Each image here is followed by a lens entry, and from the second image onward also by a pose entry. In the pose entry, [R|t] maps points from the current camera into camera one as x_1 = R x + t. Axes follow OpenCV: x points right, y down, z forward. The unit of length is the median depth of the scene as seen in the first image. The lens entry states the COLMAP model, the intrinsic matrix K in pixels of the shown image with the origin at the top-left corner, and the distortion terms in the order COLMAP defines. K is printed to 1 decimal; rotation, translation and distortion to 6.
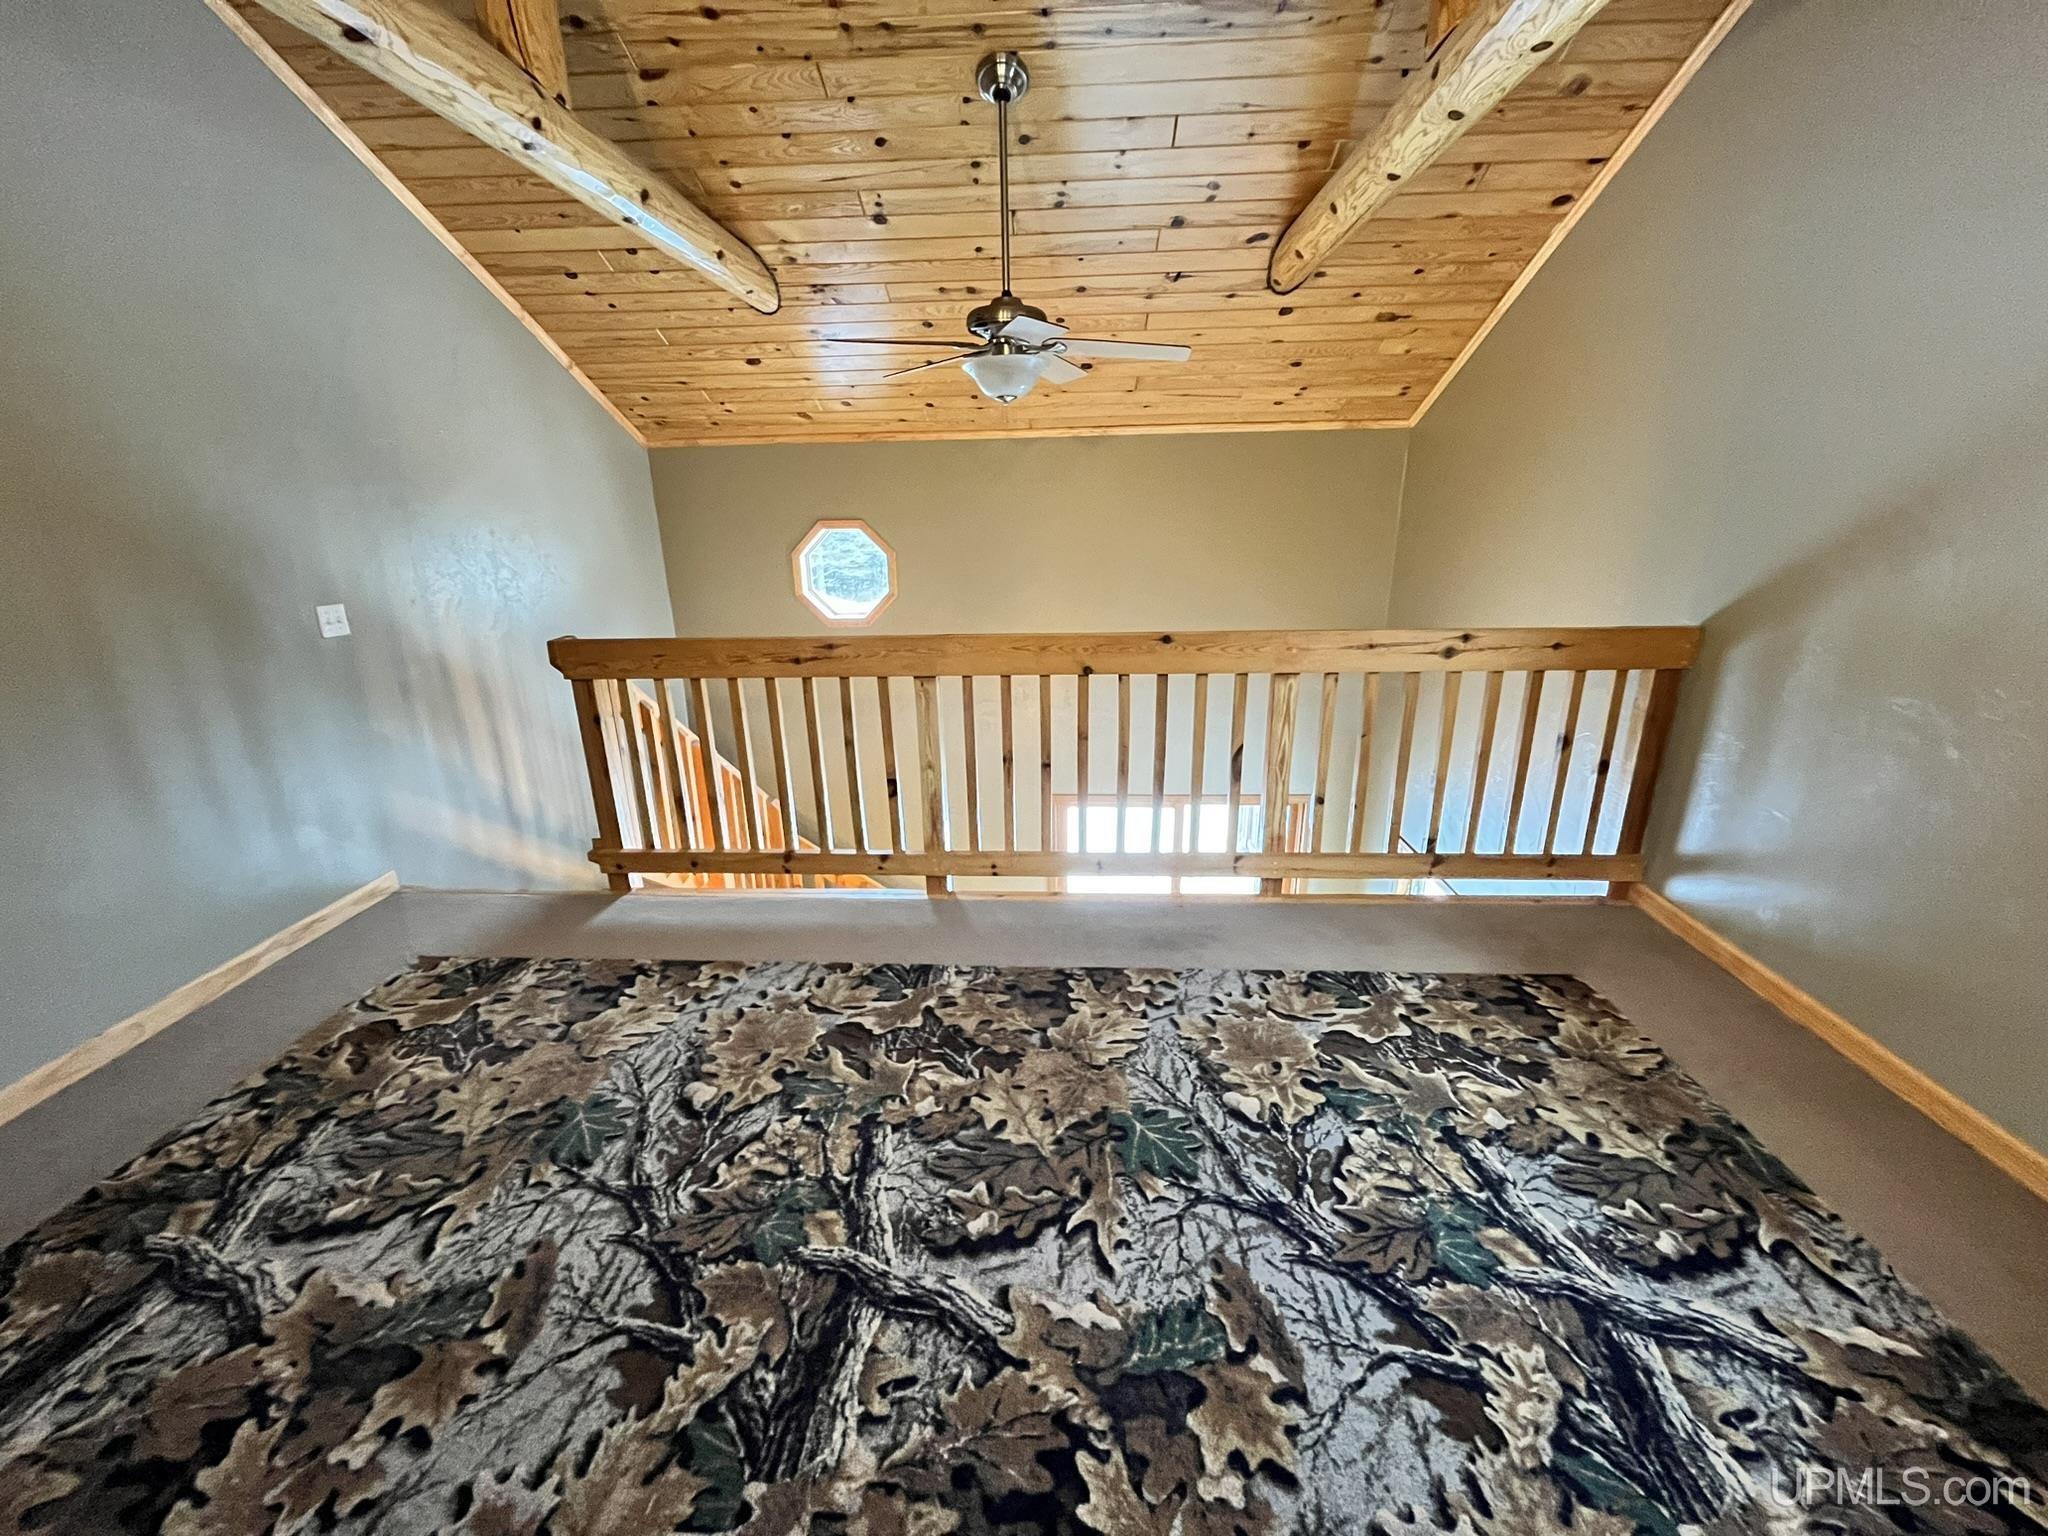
lens RADIAL K [[828.6, 0, 1024.0], [0, 828.6, 768.0], [0, 0, 1]] dist [-0.000103, 0.002853]
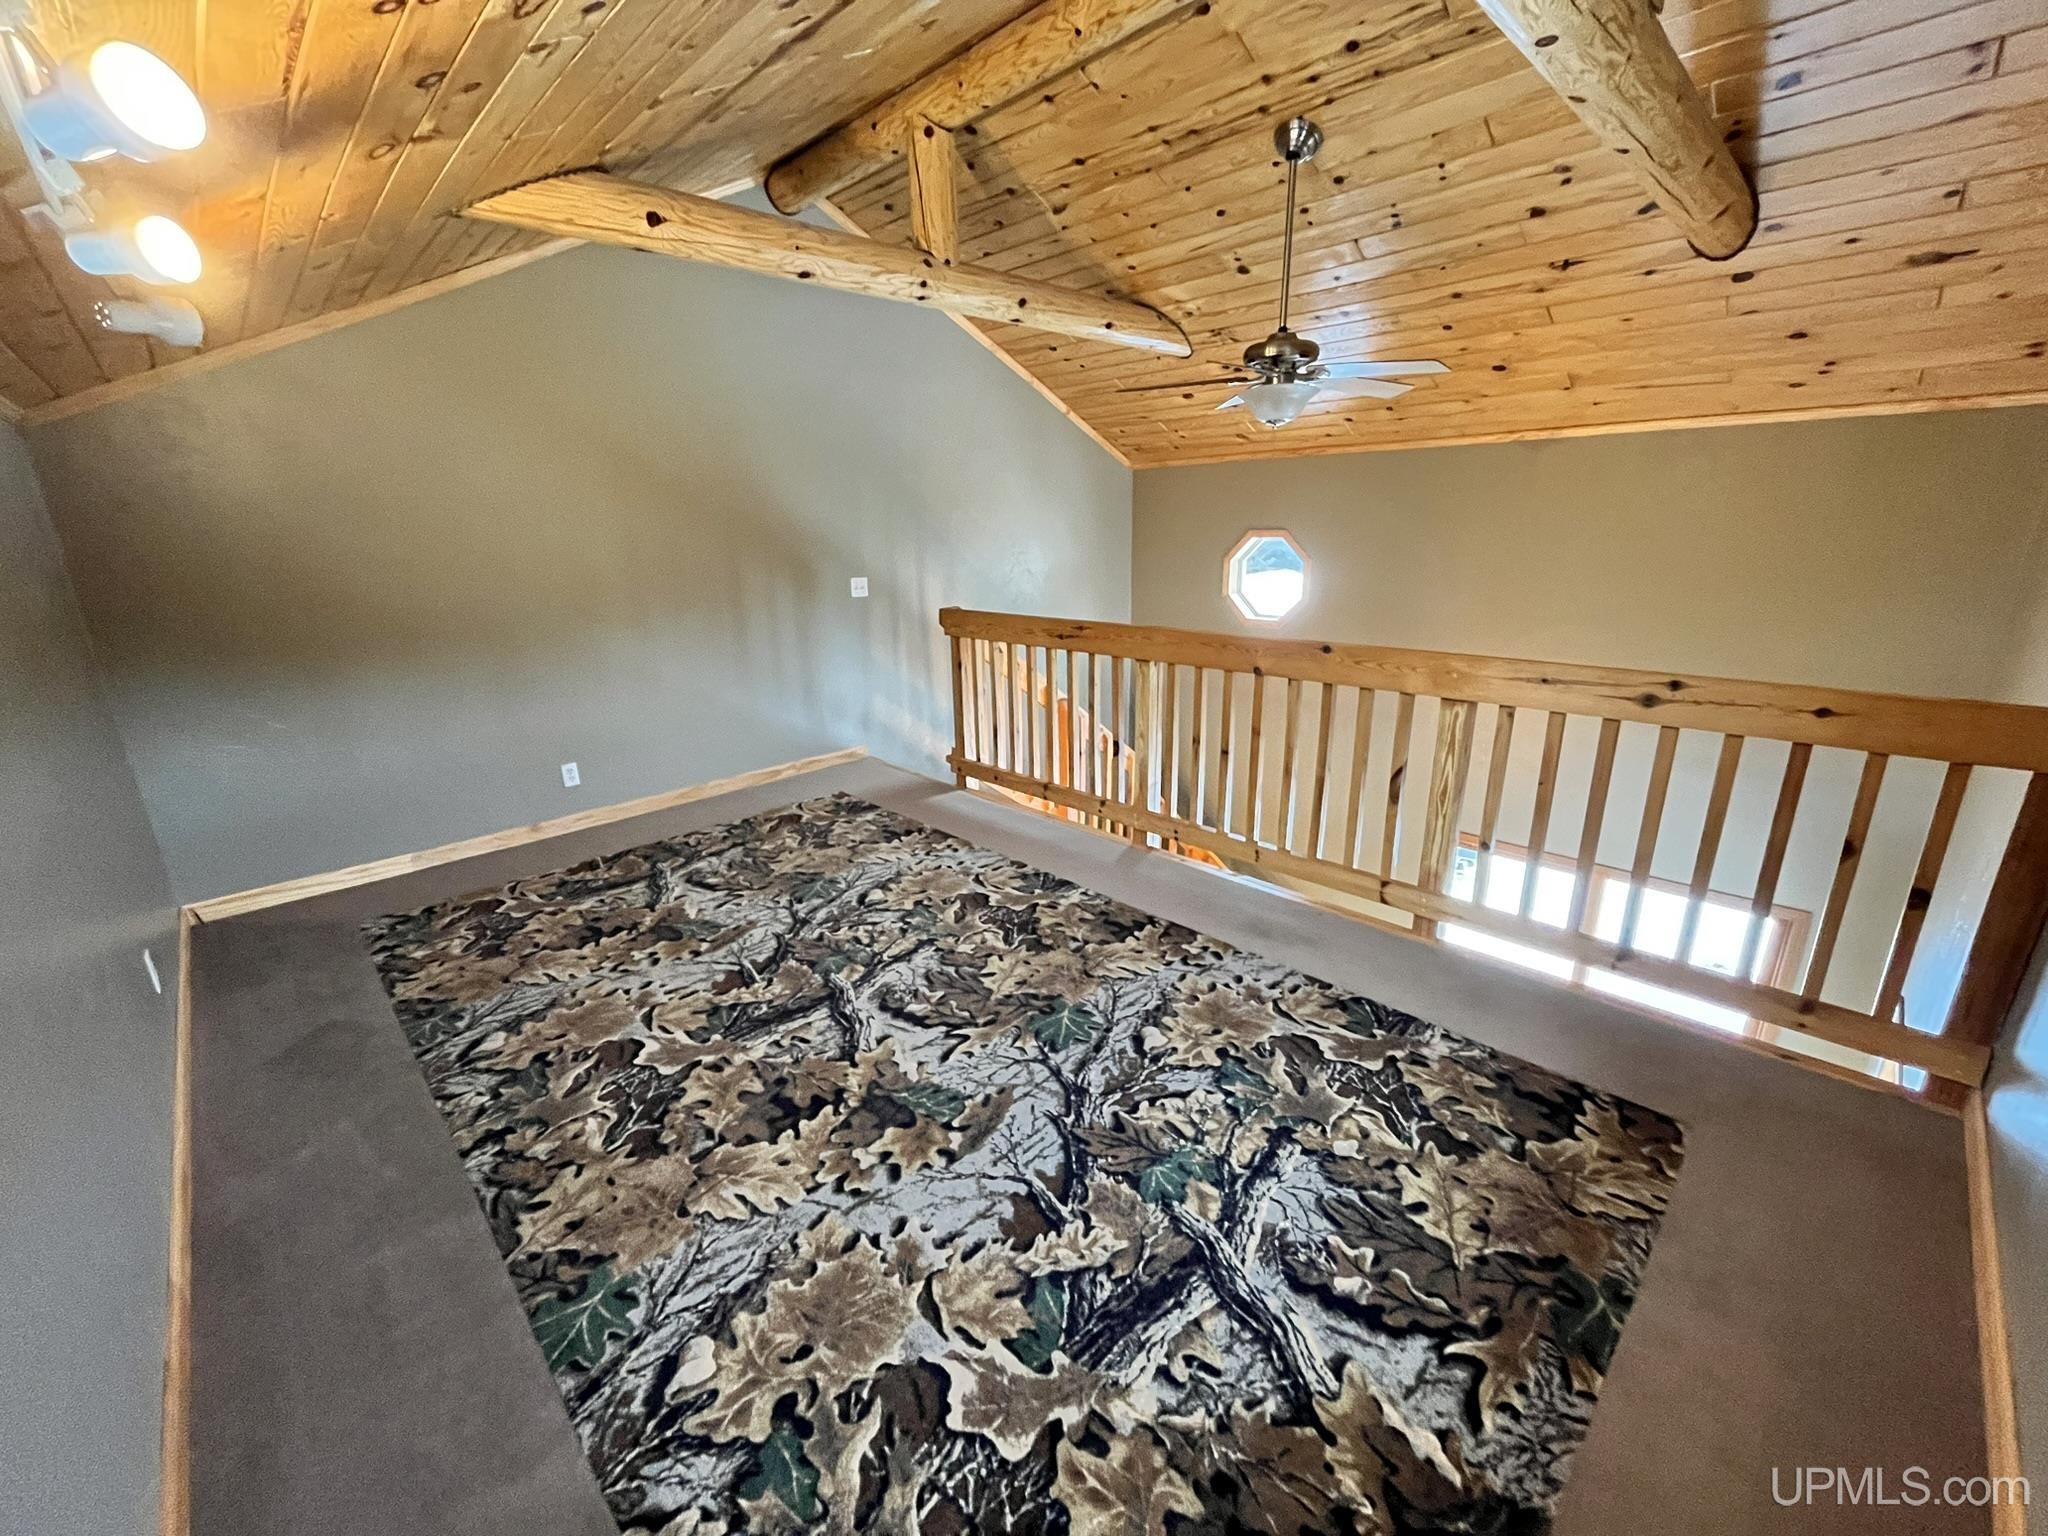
lens RADIAL K [[834.0, 0, 1014.0], [0, 834.0, 751.4], [0, 0, 1]] dist [0.024940, -0.008977]
pose [[0.735187, 0.187834, -0.651321, 0.263528], [-0.205635, 0.977364, 0.049748, -0.000868], [0.645921, 0.097360, 0.757170, -0.015411]]
